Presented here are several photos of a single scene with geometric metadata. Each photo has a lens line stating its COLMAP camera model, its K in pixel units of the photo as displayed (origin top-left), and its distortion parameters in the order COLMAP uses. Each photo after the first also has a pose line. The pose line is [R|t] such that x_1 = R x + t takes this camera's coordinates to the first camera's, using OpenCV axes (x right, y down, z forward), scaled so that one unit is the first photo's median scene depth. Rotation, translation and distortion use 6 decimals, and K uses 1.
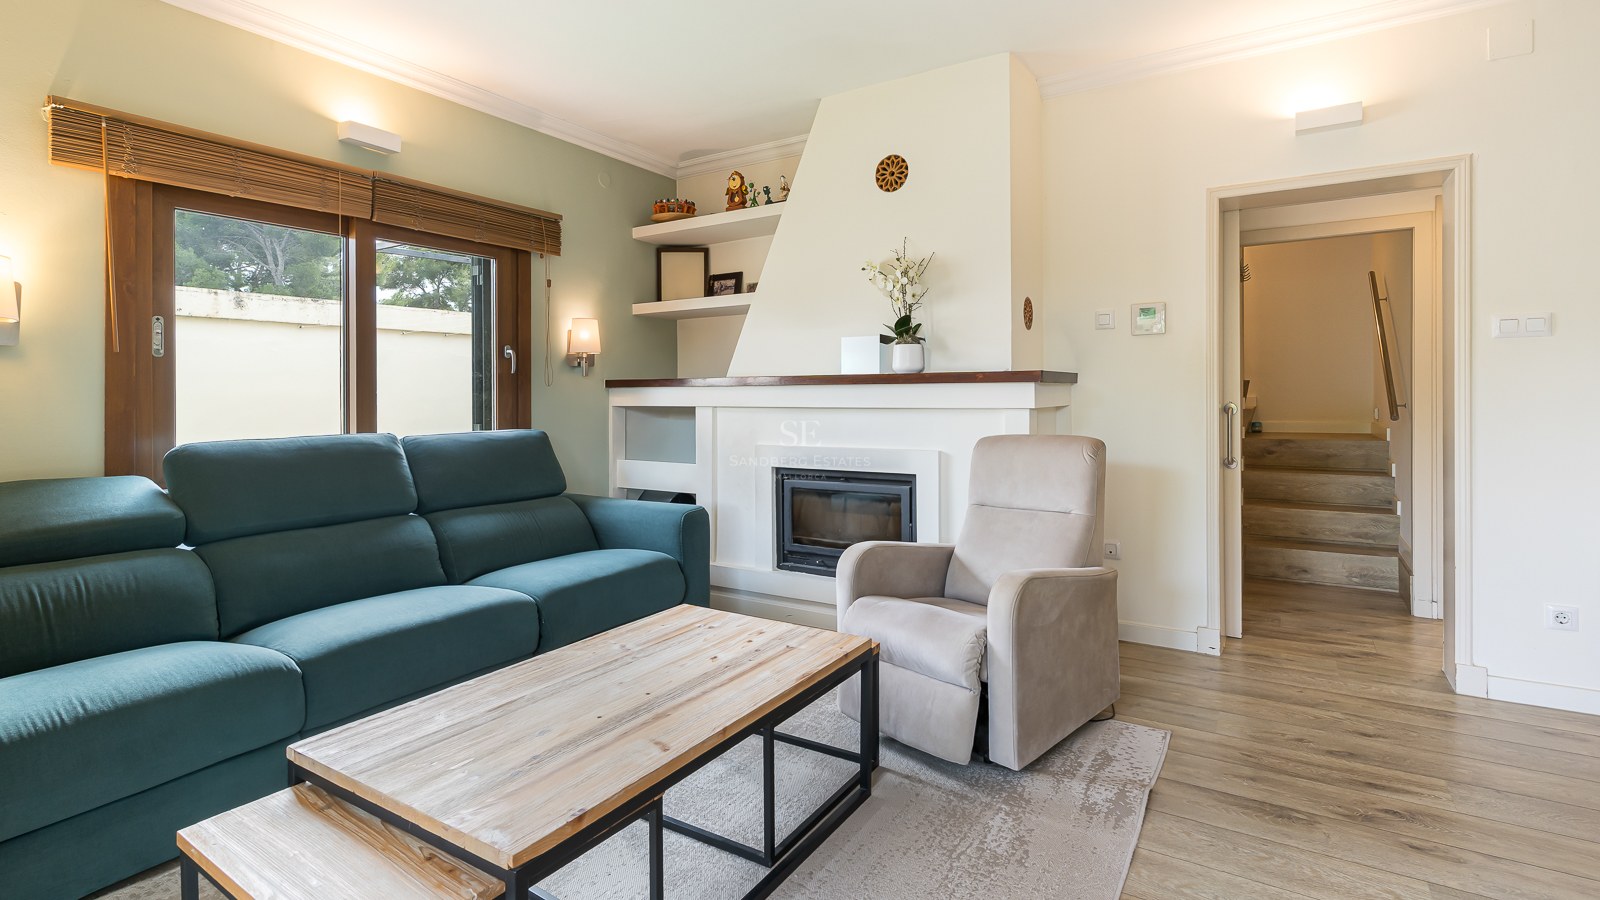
lens RADIAL K [[759.5, 0, 801.0], [0, 759.5, 422.0], [0, 0, 1]] dist [0.010092, 0.000164]
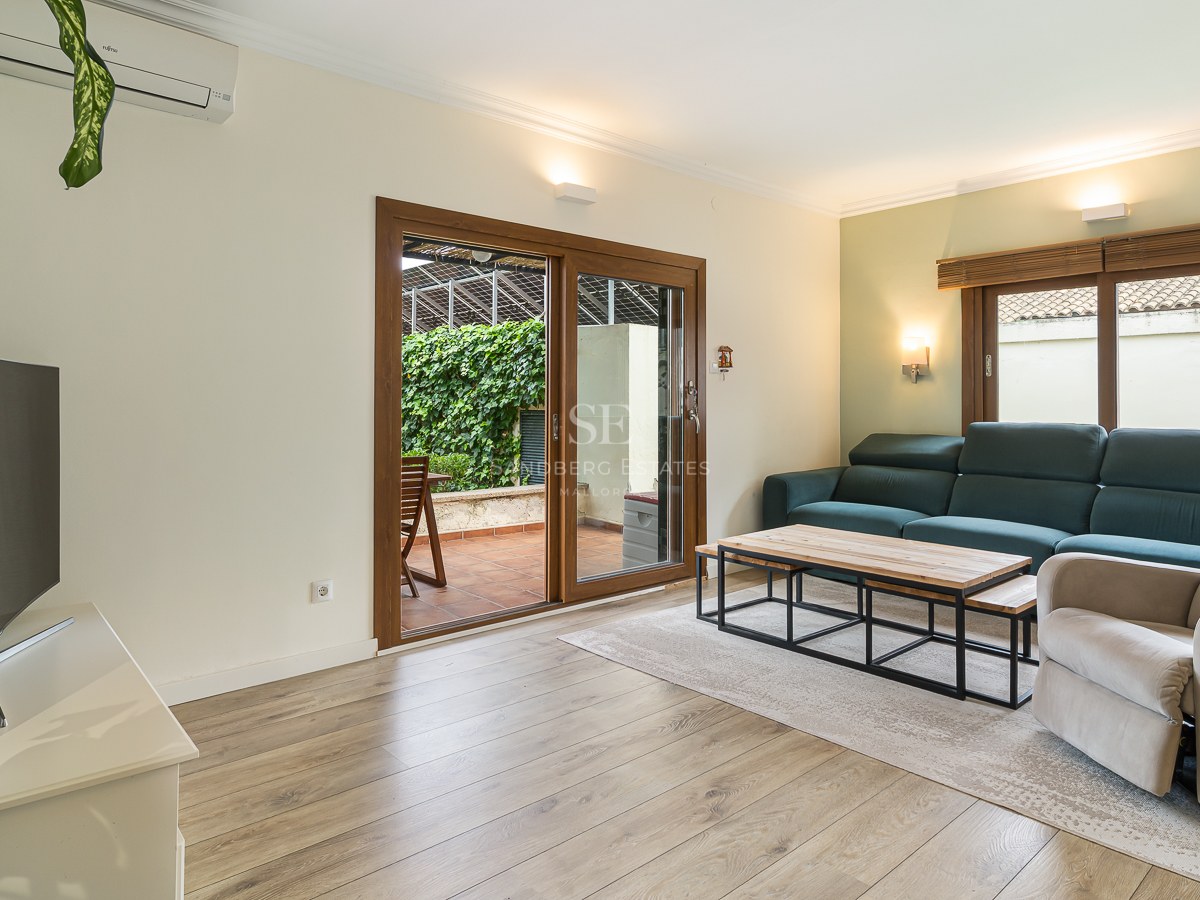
lens RADIAL K [[759.8, 0, 600.6], [0, 759.8, 414.2], [0, 0, 1]] dist [-0.000516, 0.002300]
pose [[-0.282938, 0.021039, -0.958907, 1.273647], [-0.045421, 0.998344, 0.035307, -0.013267], [0.958062, 0.053544, -0.281514, 0.634031]]
